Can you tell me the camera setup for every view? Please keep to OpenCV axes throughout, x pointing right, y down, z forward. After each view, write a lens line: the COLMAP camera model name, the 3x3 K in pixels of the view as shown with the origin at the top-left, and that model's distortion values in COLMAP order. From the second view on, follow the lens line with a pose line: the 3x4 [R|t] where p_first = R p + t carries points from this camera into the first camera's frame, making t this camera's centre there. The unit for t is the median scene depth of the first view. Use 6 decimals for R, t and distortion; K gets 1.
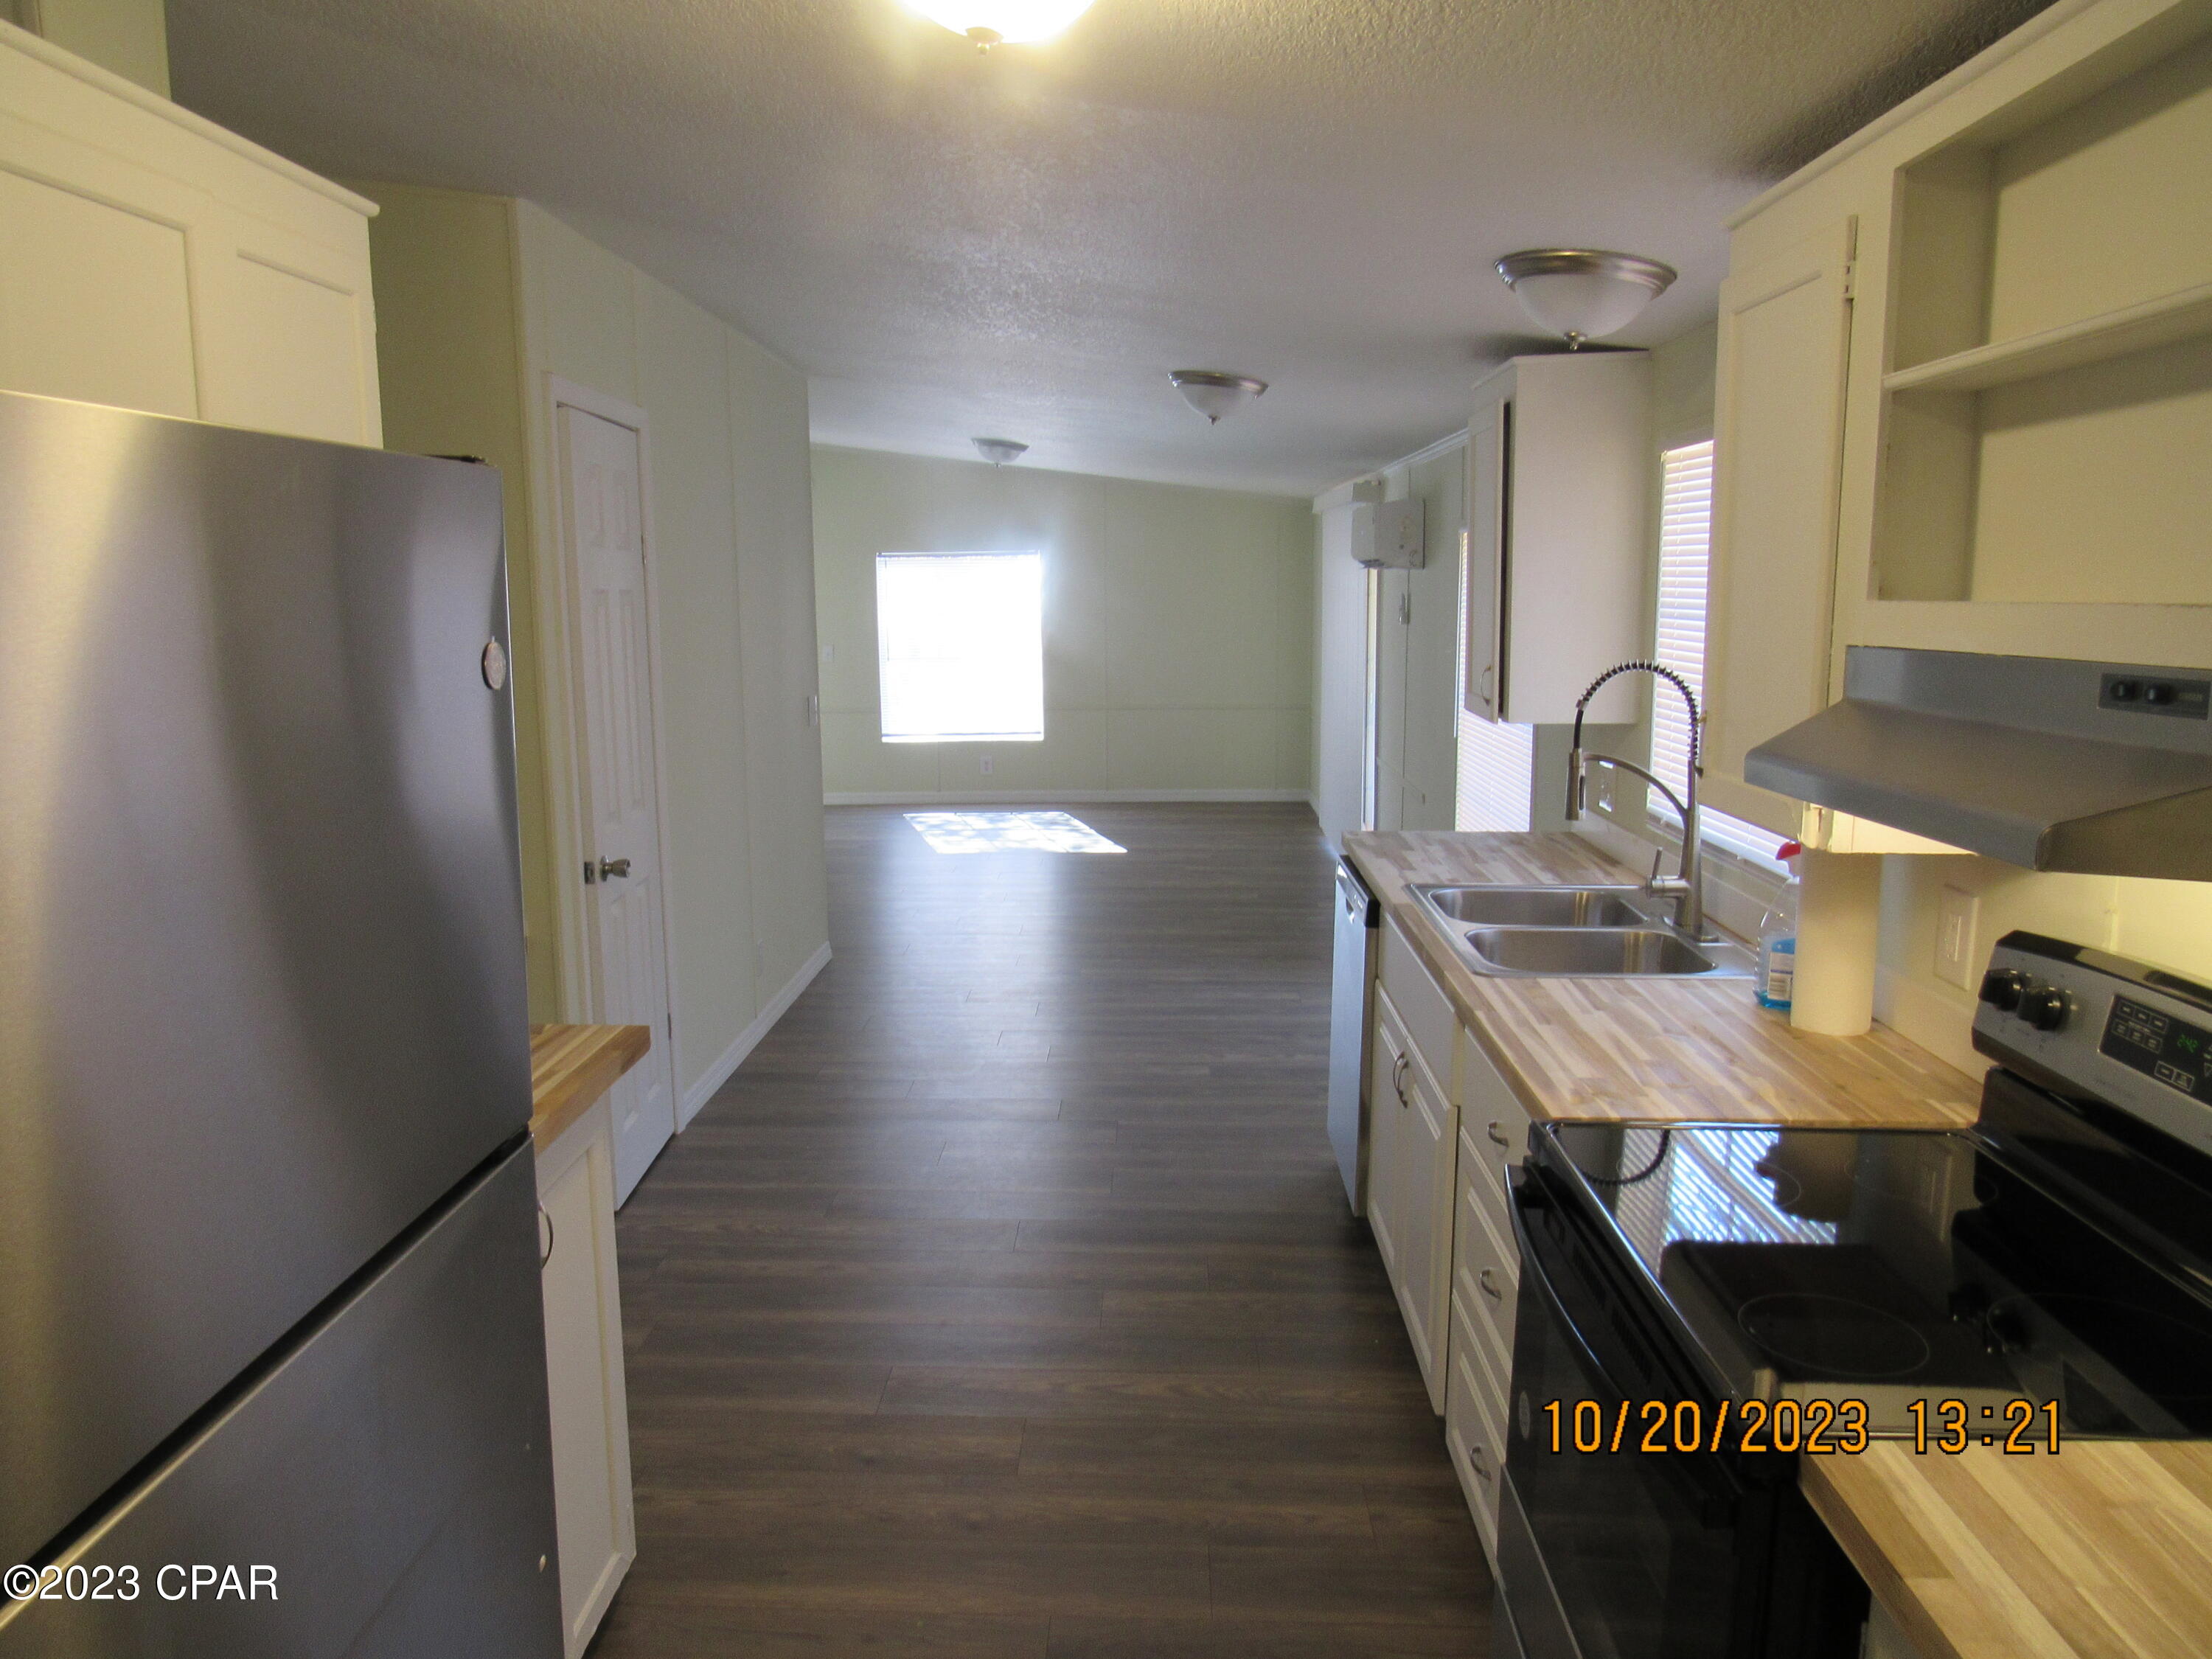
lens RADIAL K [[1584.3, 0, 1104.0], [0, 1584.3, 831.5], [0, 0, 1]] dist [-0.019320, 0.002531]
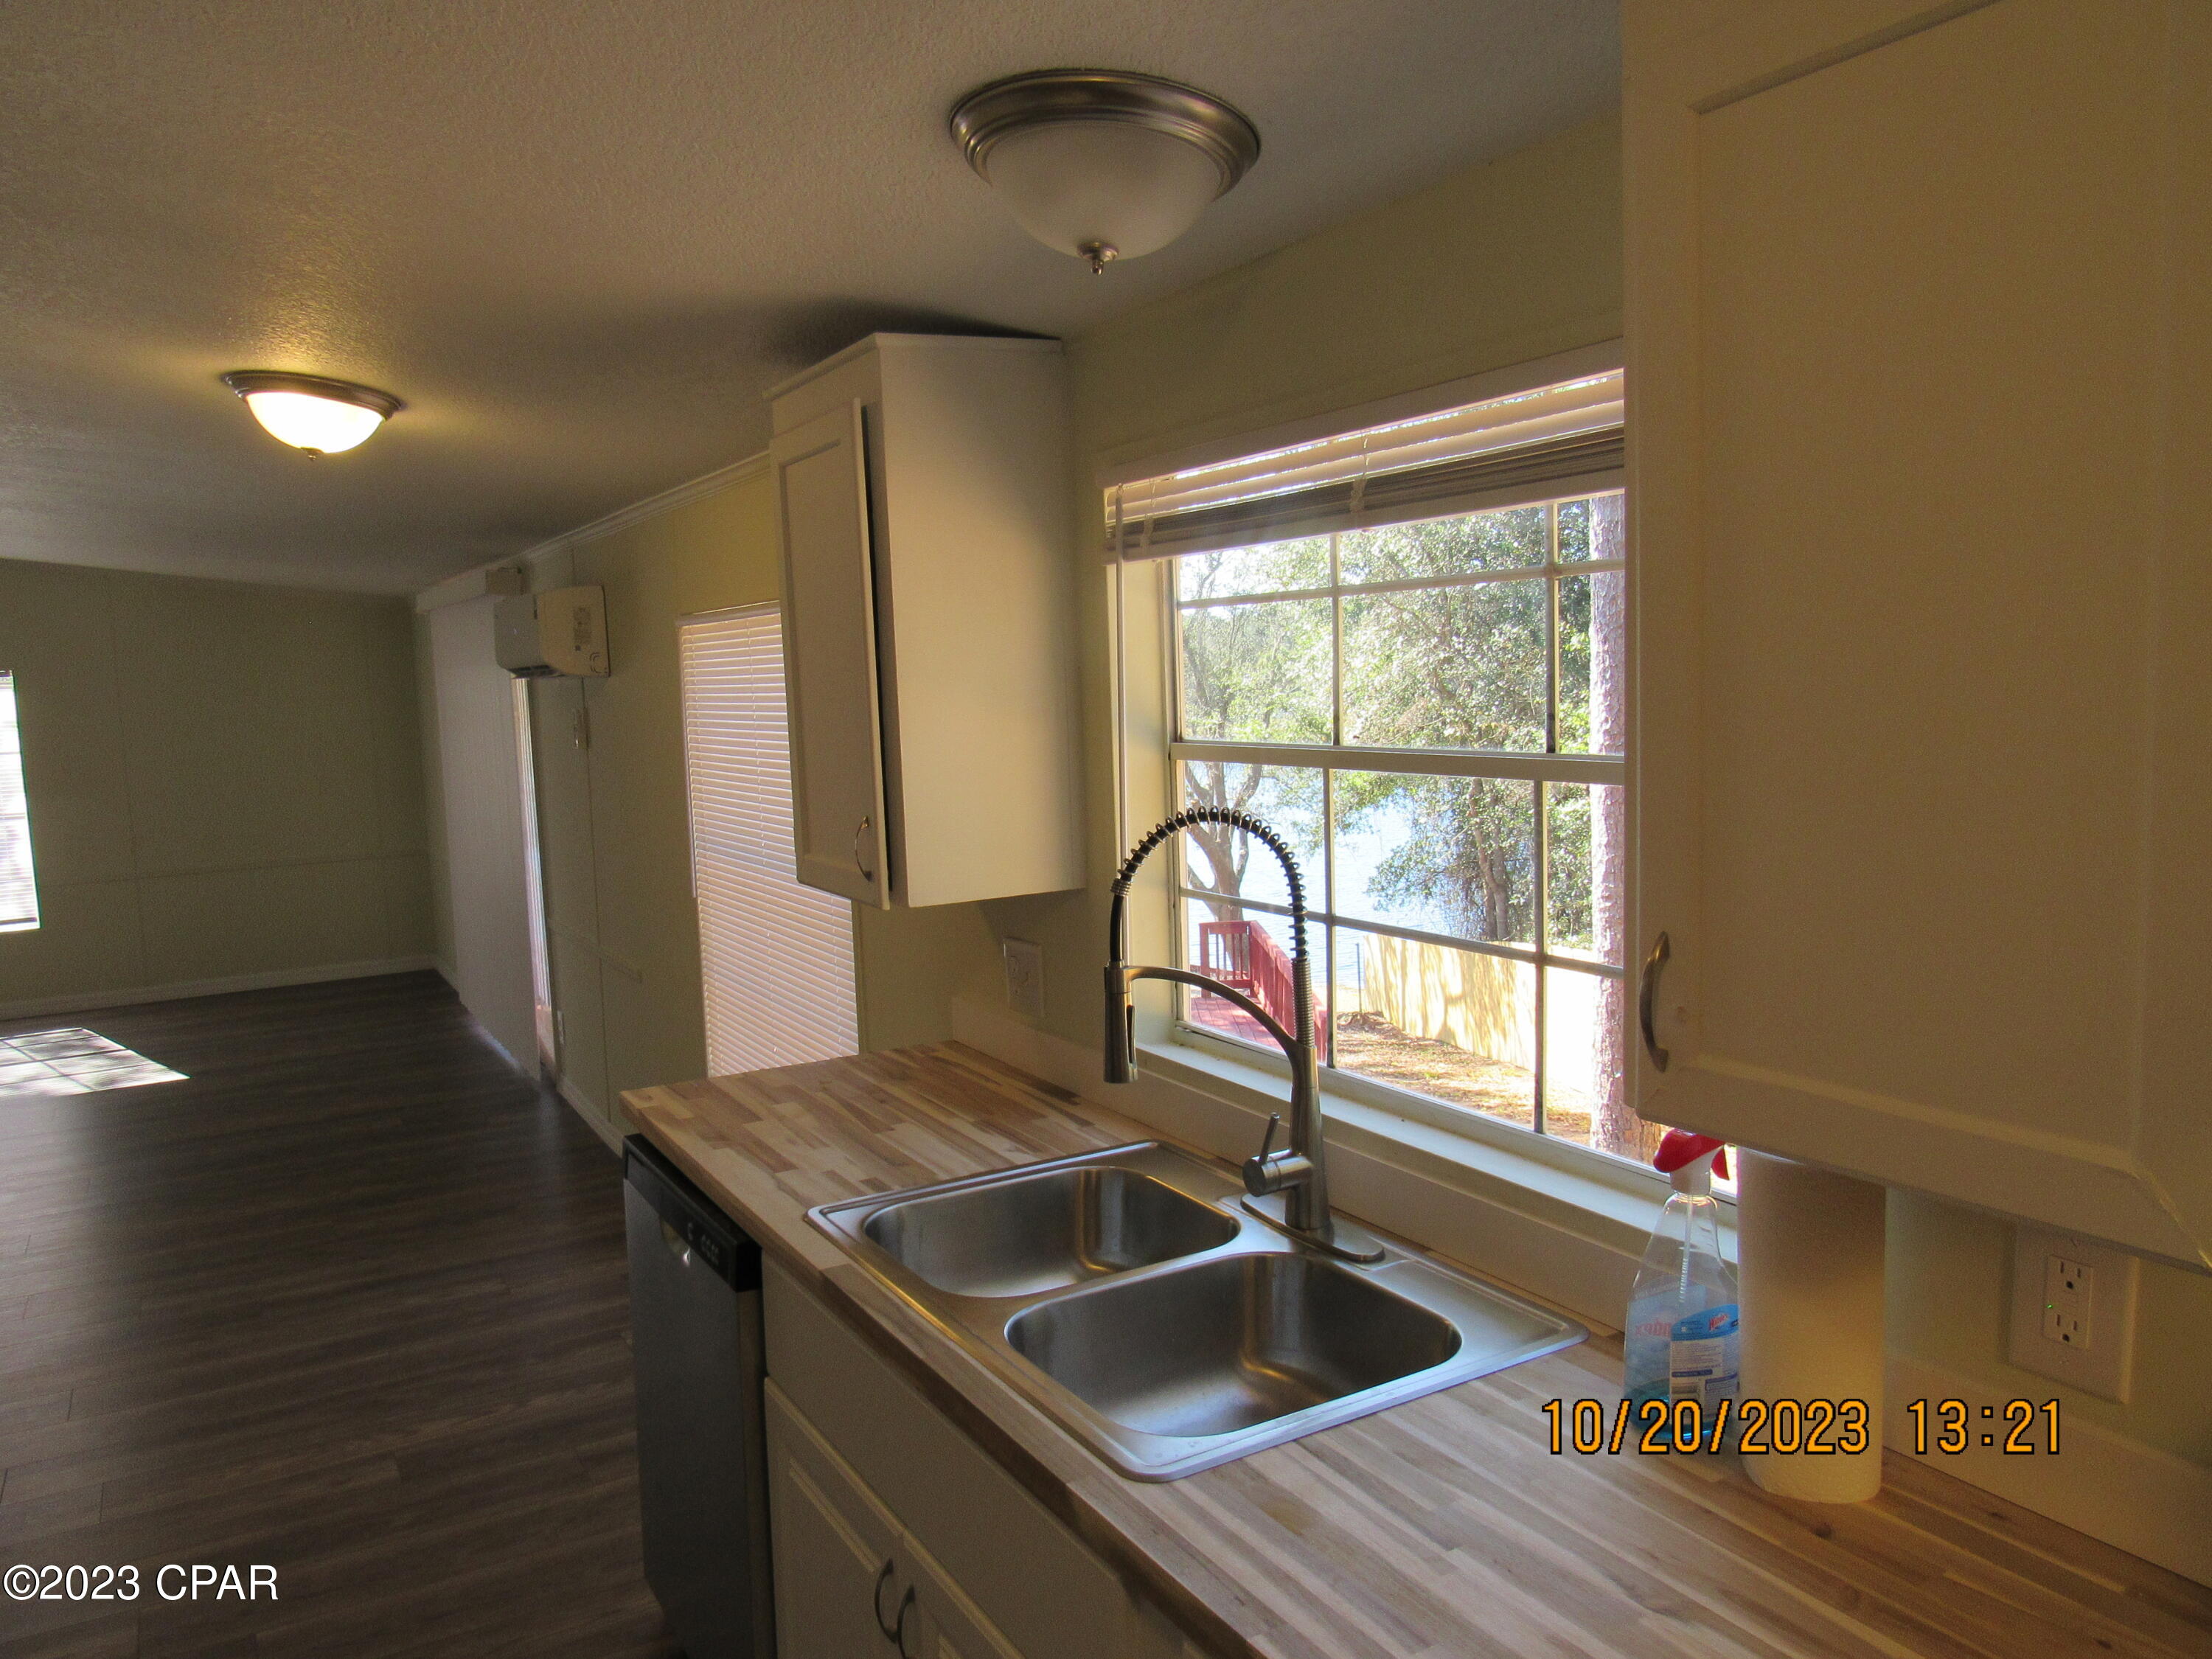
lens RADIAL K [[1584.3, 0, 1109.3], [0, 1584.3, 833.9], [0, 0, 1]] dist [-0.019320, 0.002531]
pose [[0.843442, -0.075588, 0.531875, -0.008772], [0.110541, 0.993285, -0.034133, -0.048011], [-0.525724, 0.087584, 0.846134, 0.296494]]
